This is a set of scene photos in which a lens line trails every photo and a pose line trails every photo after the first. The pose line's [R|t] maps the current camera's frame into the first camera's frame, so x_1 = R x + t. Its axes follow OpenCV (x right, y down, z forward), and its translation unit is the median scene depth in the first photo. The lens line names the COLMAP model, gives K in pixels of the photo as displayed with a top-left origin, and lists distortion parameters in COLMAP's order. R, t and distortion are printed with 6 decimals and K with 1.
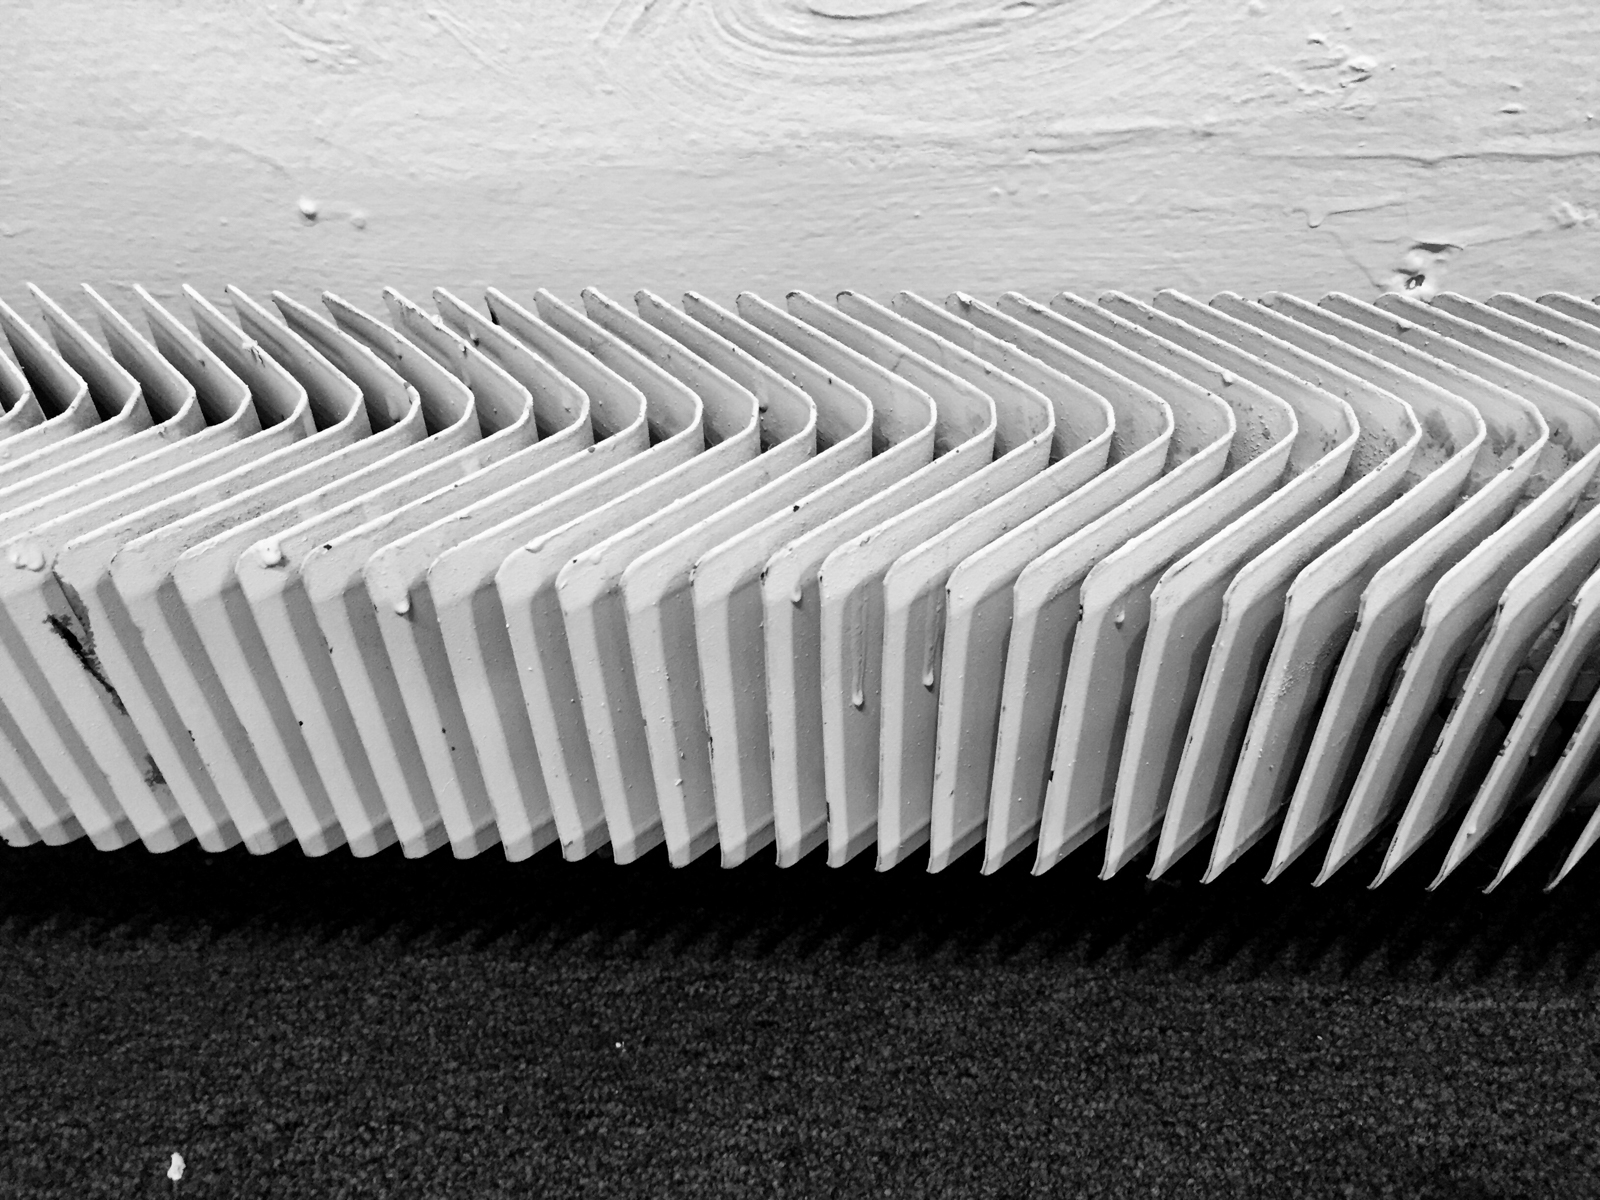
lens RADIAL K [[1331.4, 0, 803.3], [0, 1331.4, 597.5], [0, 0, 1]] dist [0.065657, -0.093803]
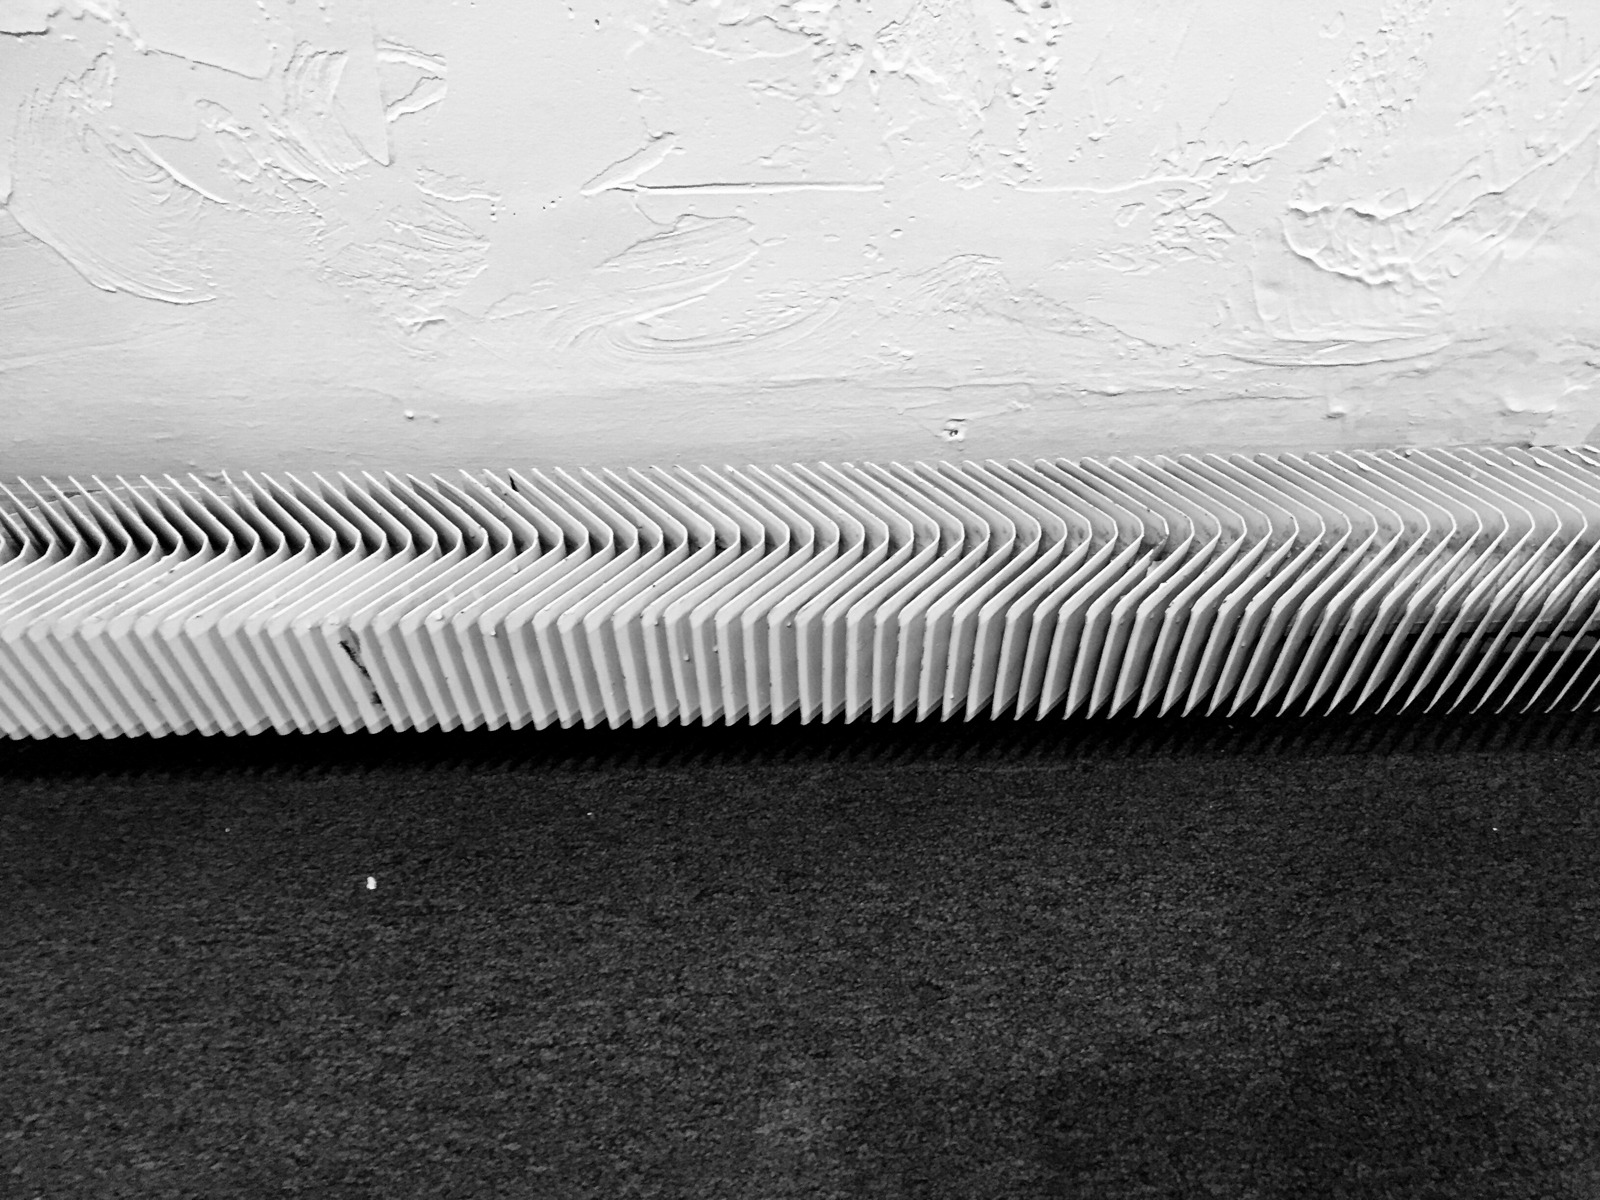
lens RADIAL K [[1331.4, 0, 802.6], [0, 1331.4, 599.5], [0, 0, 1]] dist [0.065657, -0.093803]
pose [[0.997766, -0.045972, 0.048463, 0.099778], [0.038918, 0.989722, 0.137608, -0.250135], [-0.054291, -0.135415, 0.989300, -0.973723]]
